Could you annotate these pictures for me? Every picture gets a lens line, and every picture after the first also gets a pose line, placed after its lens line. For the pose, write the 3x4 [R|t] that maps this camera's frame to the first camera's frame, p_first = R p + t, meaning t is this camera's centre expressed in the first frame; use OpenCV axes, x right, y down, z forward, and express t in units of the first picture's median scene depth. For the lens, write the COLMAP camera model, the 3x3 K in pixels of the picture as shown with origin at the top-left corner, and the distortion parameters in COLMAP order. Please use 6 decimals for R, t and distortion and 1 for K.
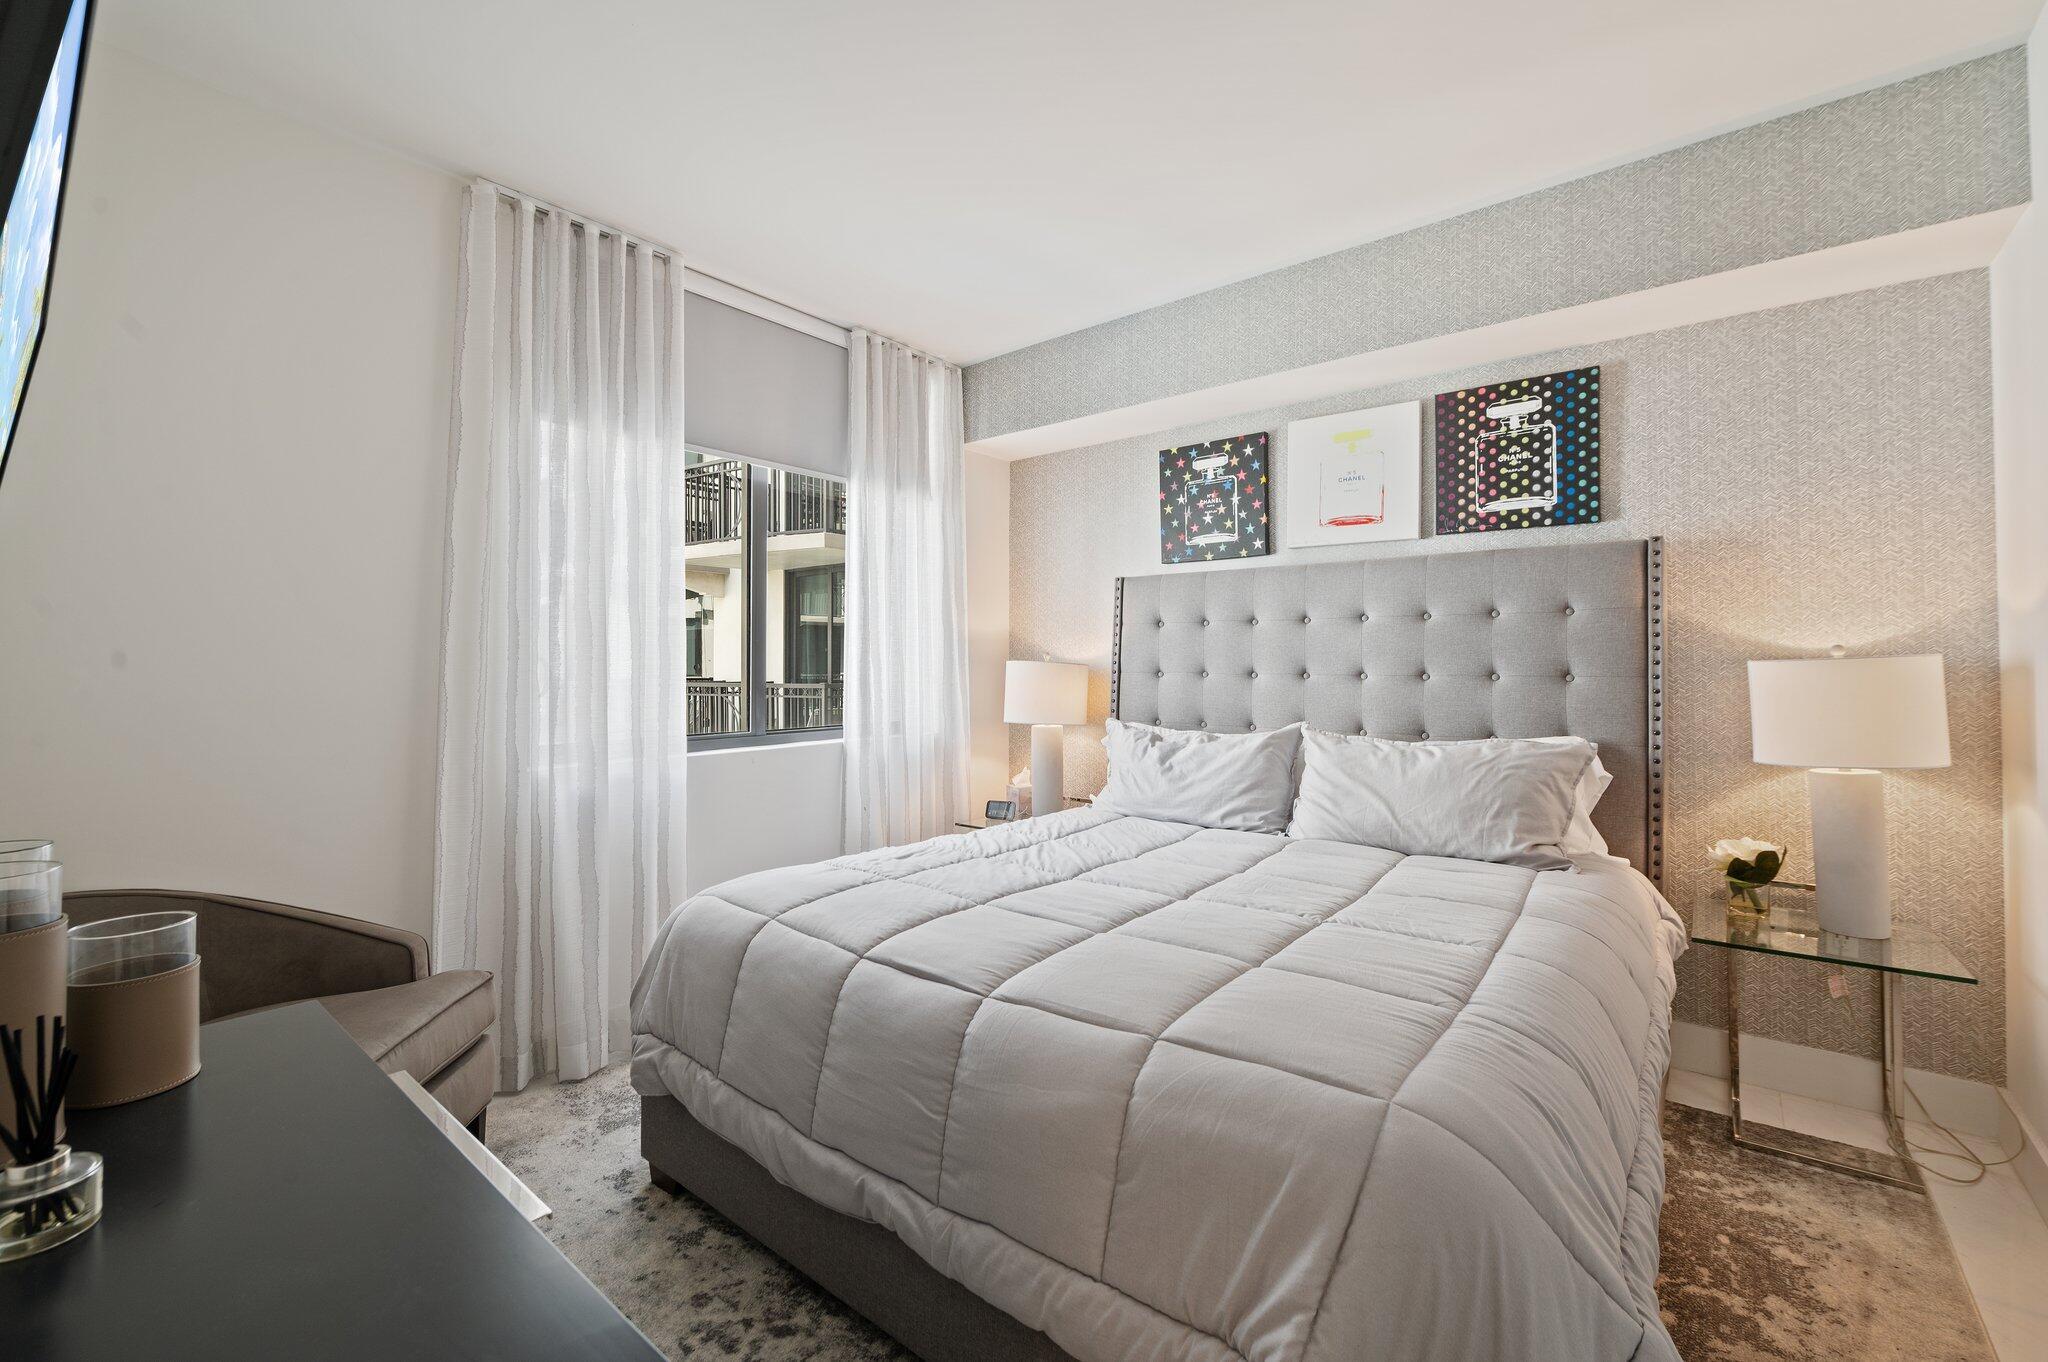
lens RADIAL K [[850.4, 0, 1046.1], [0, 850.4, 657.5], [0, 0, 1]] dist [-0.008380, -0.000495]
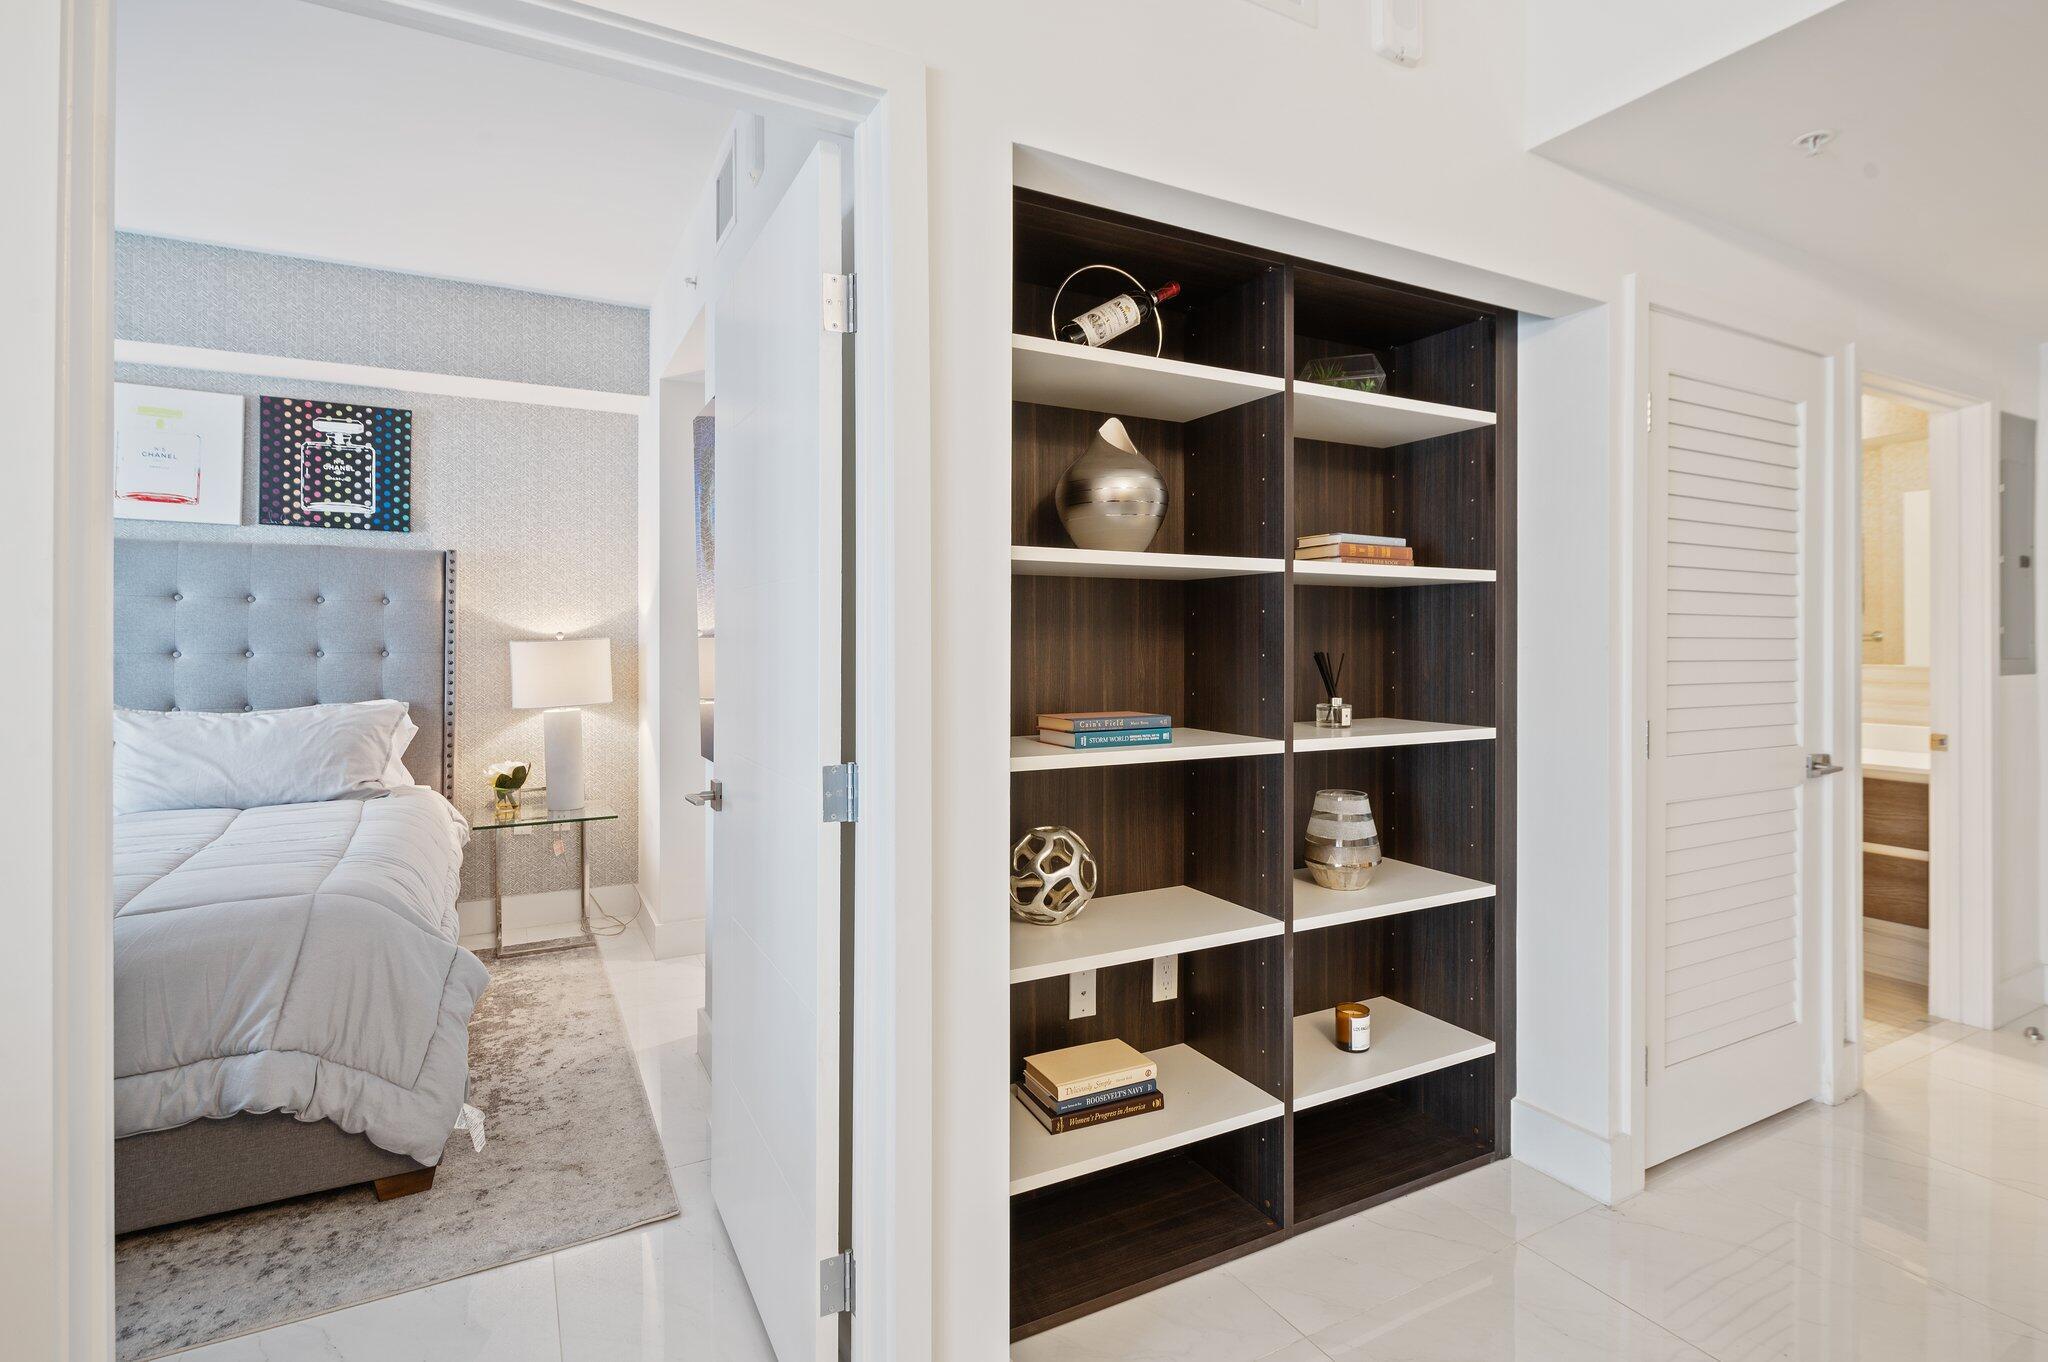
lens RADIAL K [[998.7, 0, 1054.8], [0, 998.7, 634.0], [0, 0, 1]] dist [0.002459, -0.001051]
pose [[0.381160, 0.006961, 0.924483, -0.401865], [-0.013307, 0.999909, -0.002043, -0.016583], [-0.924413, -0.011523, 0.381218, -0.520127]]
